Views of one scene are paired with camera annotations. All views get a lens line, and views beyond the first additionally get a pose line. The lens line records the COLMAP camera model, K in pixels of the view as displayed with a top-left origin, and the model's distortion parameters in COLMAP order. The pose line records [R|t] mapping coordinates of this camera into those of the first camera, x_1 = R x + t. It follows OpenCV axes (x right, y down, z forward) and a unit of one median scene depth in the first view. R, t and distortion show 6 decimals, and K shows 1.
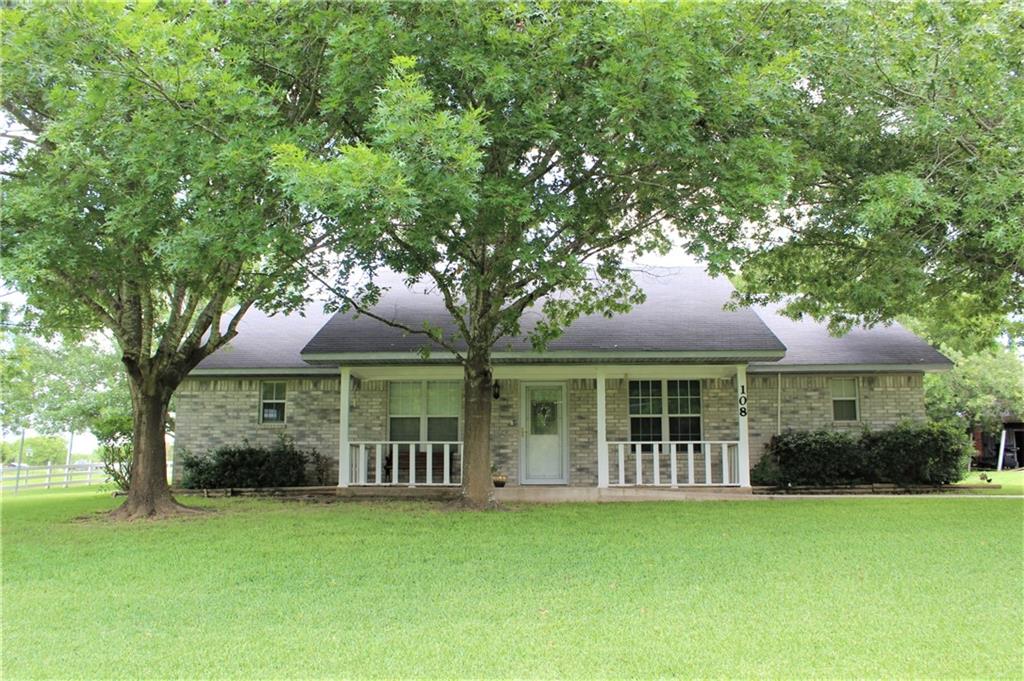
lens RADIAL K [[851.0, 0, 517.8], [0, 851.0, 341.2], [0, 0, 1]] dist [-0.159804, 0.144263]
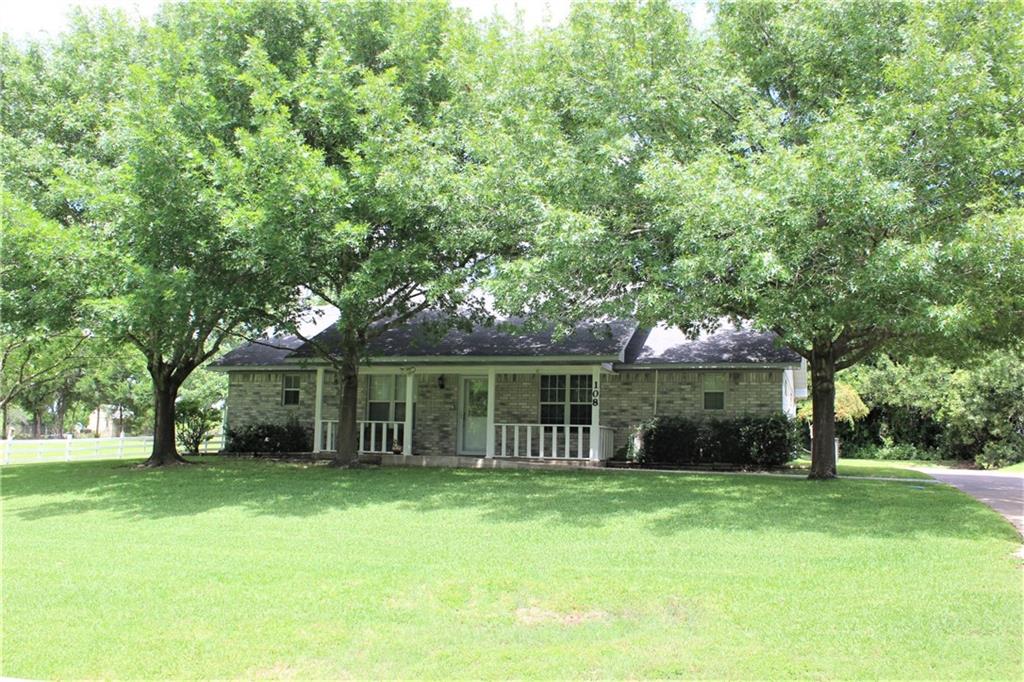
lens RADIAL K [[851.0, 0, 517.8], [0, 851.0, 341.7], [0, 0, 1]] dist [-0.159804, 0.144263]
pose [[0.967570, -0.007665, -0.252488, 0.416464], [0.012610, 0.999759, 0.017973, -0.025897], [0.252289, -0.020574, 0.967433, -0.223692]]
